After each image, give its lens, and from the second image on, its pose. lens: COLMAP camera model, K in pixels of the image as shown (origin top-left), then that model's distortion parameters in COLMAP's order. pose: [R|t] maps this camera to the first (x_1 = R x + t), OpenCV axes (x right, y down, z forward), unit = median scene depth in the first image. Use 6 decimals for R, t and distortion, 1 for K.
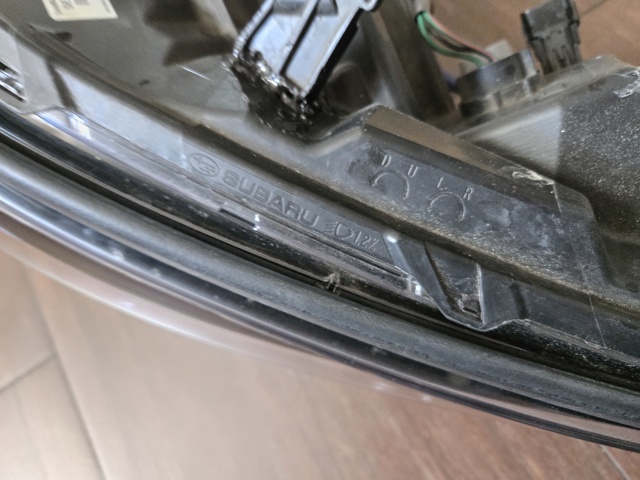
lens RADIAL K [[492.0, 0, 321.9], [0, 492.0, 224.6], [0, 0, 1]] dist [-0.038875, -0.003974]
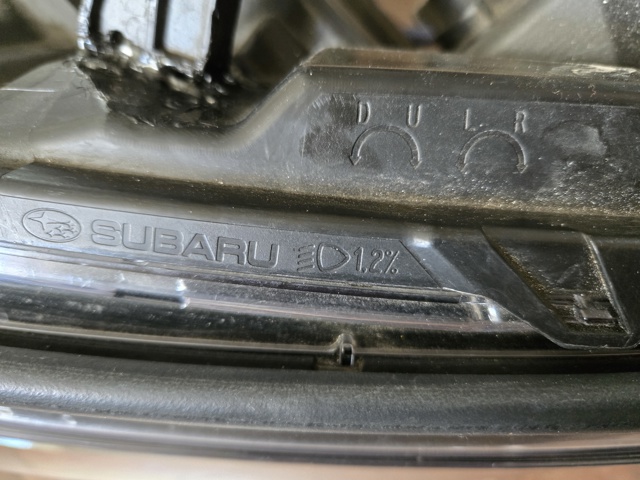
lens RADIAL K [[492.0, 0, 321.9], [0, 492.0, 224.6], [0, 0, 1]] dist [-0.038875, -0.003974]
pose [[0.946312, -0.322630, 0.020104, 0.033035], [0.323243, 0.943898, -0.067605, 0.011835], [0.002836, 0.070474, 0.997510, 0.445824]]
